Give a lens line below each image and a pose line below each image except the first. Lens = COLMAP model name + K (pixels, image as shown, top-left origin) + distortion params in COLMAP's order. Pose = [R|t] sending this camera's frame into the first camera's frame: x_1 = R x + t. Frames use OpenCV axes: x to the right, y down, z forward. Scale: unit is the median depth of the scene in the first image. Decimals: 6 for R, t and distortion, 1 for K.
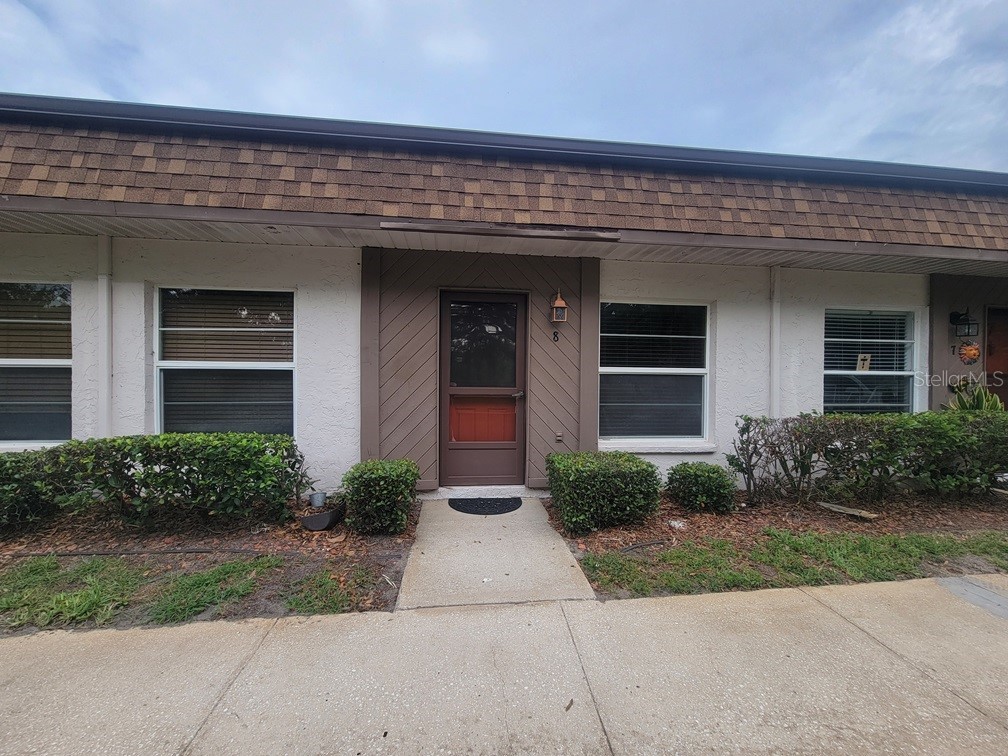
lens RADIAL K [[410.1, 0, 500.7], [0, 410.1, 383.0], [0, 0, 1]] dist [0.001288, -0.000010]
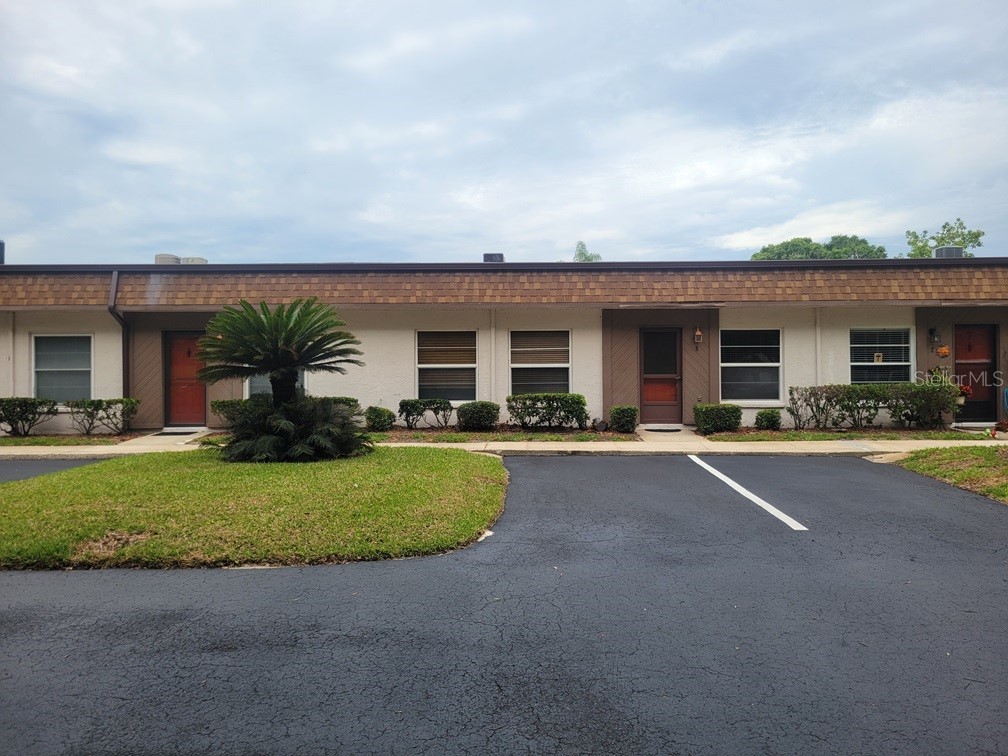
lens RADIAL K [[762.2, 0, 503.7], [0, 762.2, 356.0], [0, 0, 1]] dist [0.006964, 0.002255]
pose [[0.991233, -0.015326, -0.131237, -0.325393], [0.012492, 0.999671, -0.022394, -0.005855], [0.131537, 0.020559, 0.991098, -2.926484]]
